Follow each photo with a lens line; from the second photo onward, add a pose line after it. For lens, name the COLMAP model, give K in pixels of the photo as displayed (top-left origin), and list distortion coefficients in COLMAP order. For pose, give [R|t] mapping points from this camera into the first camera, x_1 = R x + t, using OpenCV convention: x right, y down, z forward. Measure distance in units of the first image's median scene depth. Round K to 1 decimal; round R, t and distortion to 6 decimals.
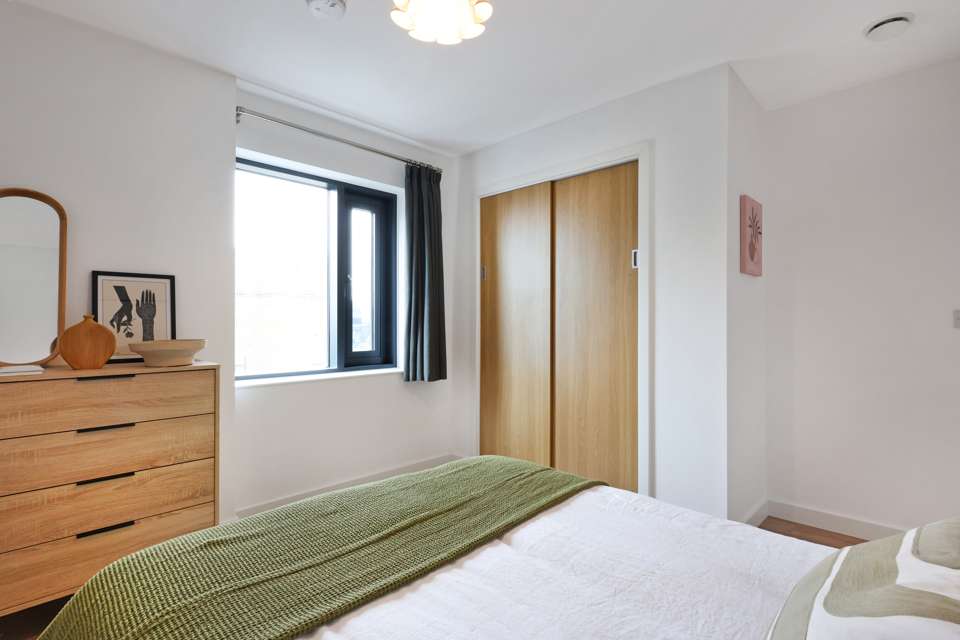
lens RADIAL K [[494.8, 0, 480.0], [0, 494.8, 320.0], [0, 0, 1]] dist [0.000246, -0.000094]
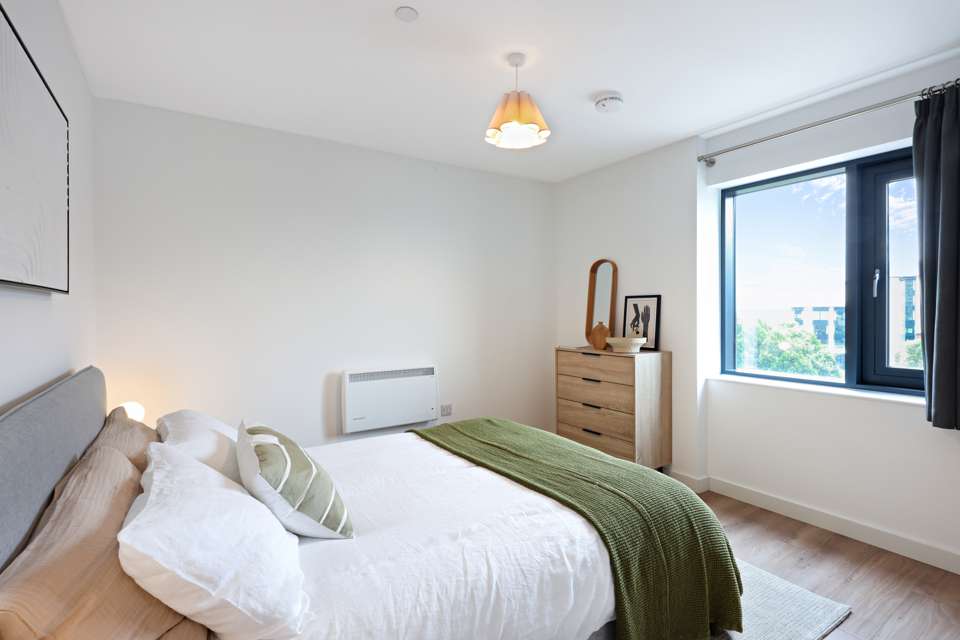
lens RADIAL K [[494.8, 0, 480.0], [0, 494.8, 320.0], [0, 0, 1]] dist [0.000246, -0.000094]
pose [[-0.272218, 0.022144, -0.961981, 1.068256], [0.010487, 0.999744, 0.020046, -0.053348], [0.962179, -0.004632, -0.272380, 0.963012]]
